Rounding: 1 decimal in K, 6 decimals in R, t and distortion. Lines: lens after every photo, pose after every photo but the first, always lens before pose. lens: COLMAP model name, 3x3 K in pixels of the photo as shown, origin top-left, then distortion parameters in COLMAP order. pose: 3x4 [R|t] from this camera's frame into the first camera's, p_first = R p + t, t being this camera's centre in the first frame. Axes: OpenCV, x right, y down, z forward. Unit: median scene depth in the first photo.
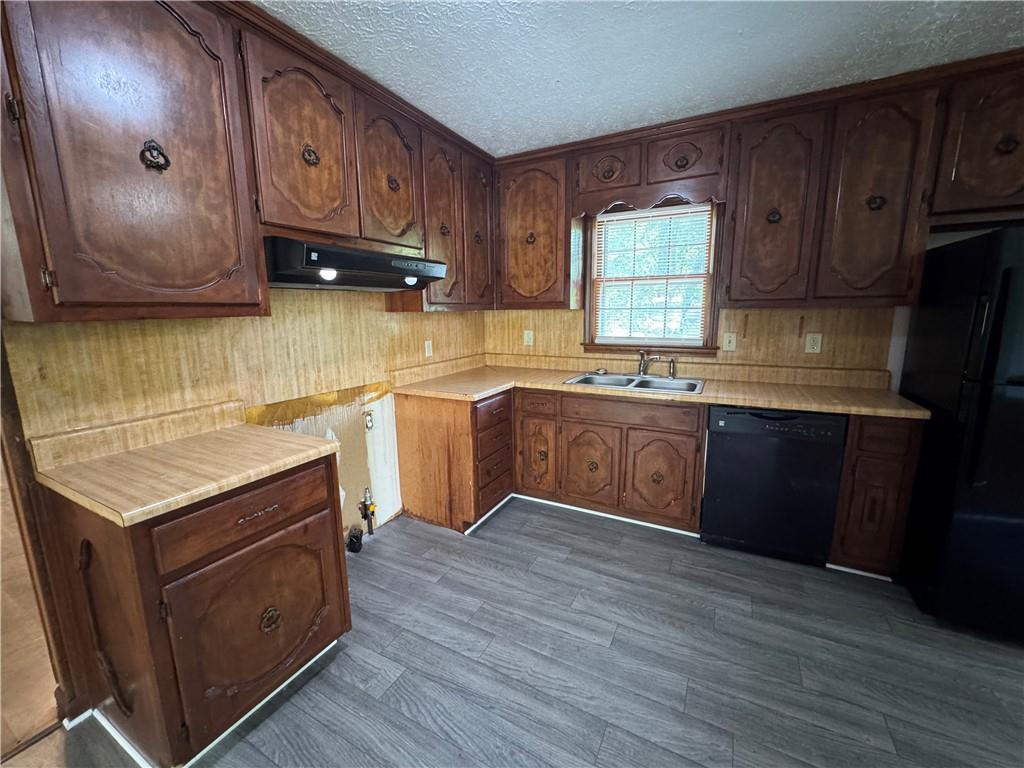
lens RADIAL K [[409.0, 0, 512.5], [0, 409.0, 383.5], [0, 0, 1]] dist [-0.001284, -0.000132]
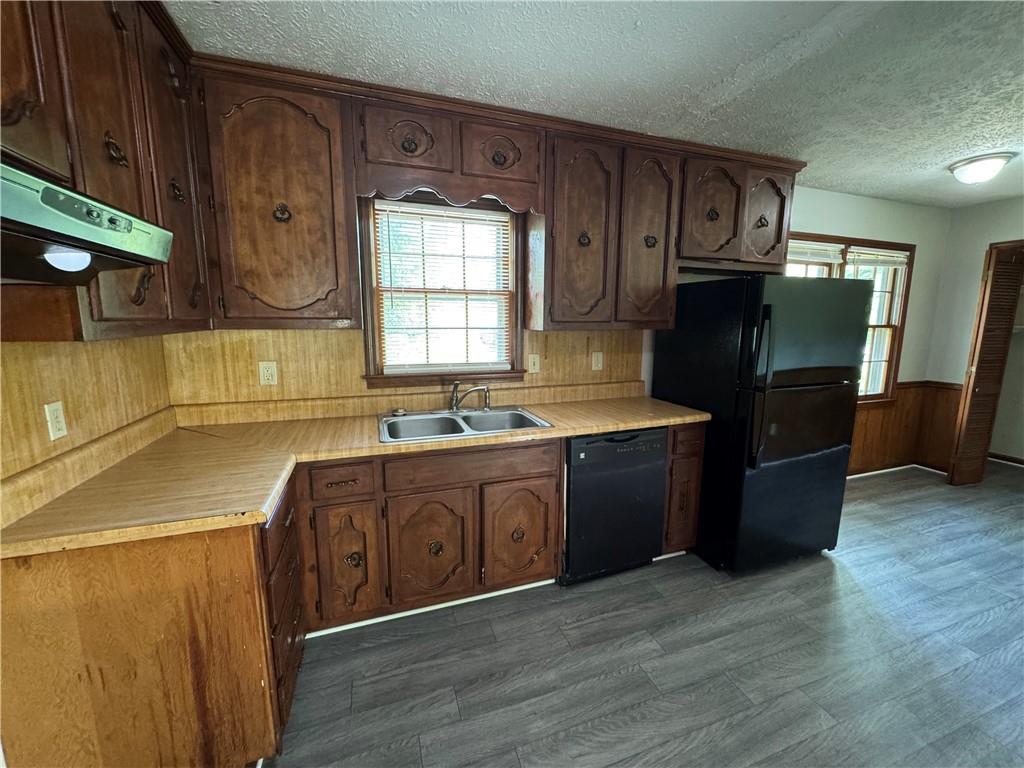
lens RADIAL K [[409.0, 0, 512.5], [0, 409.0, 383.5], [0, 0, 1]] dist [-0.001284, -0.000132]
pose [[0.680938, -0.098002, 0.725755, -0.207156], [0.116769, 0.992857, 0.024511, -0.087754], [-0.722972, 0.068055, 0.687517, 0.391981]]
